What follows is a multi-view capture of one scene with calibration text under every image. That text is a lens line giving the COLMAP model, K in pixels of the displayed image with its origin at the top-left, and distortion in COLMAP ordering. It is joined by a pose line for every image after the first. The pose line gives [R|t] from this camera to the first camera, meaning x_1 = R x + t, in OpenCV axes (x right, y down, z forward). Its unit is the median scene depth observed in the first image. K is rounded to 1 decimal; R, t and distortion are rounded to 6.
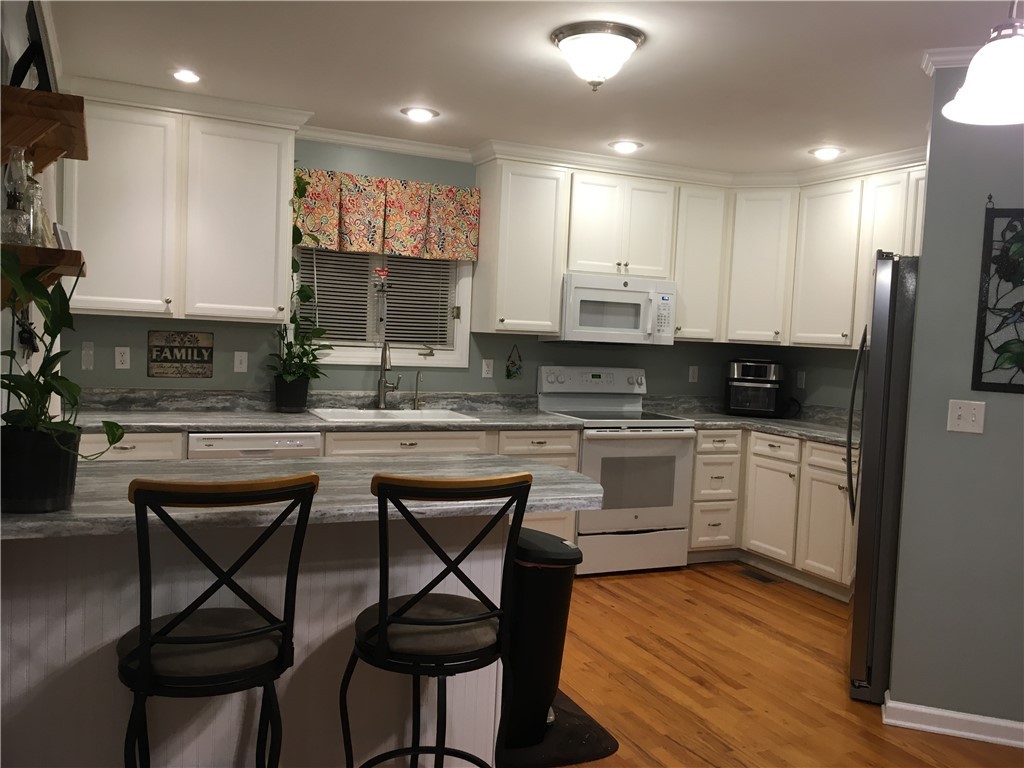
lens RADIAL K [[870.3, 0, 516.4], [0, 870.3, 385.7], [0, 0, 1]] dist [0.086984, -0.118834]
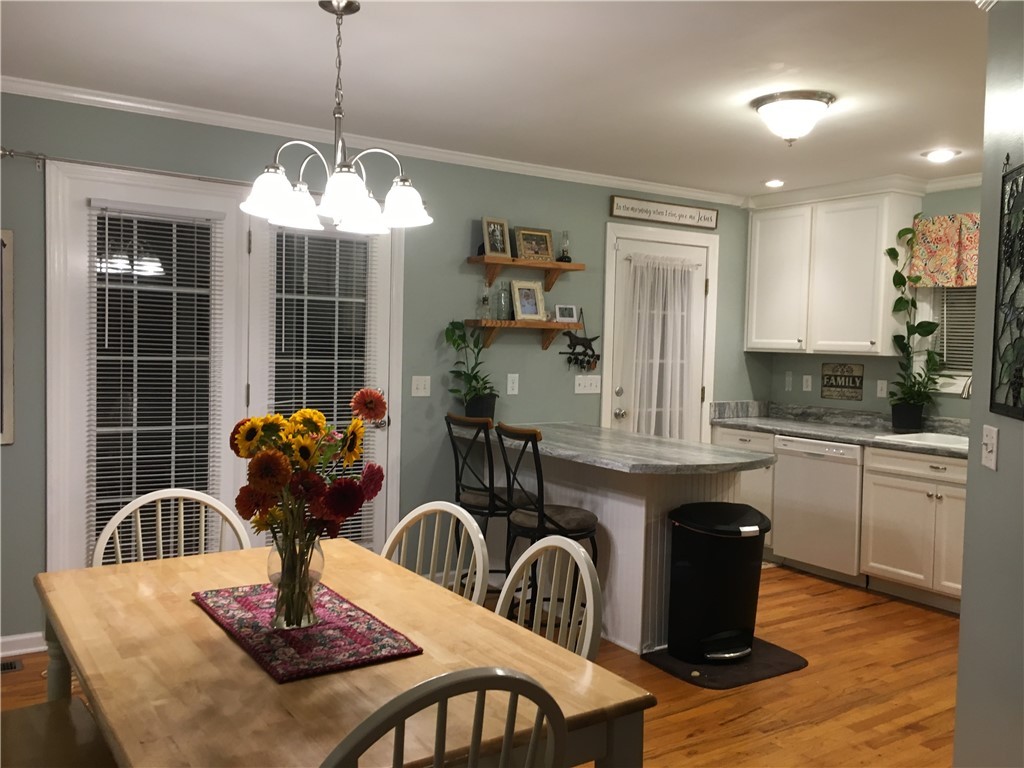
lens RADIAL K [[870.3, 0, 517.4], [0, 870.3, 380.7], [0, 0, 1]] dist [0.086984, -0.118834]
pose [[0.167905, 0.003206, -0.985798, 0.815169], [-0.077264, 0.996961, -0.009918, 0.012959], [0.982771, 0.077832, 0.167642, 0.319988]]
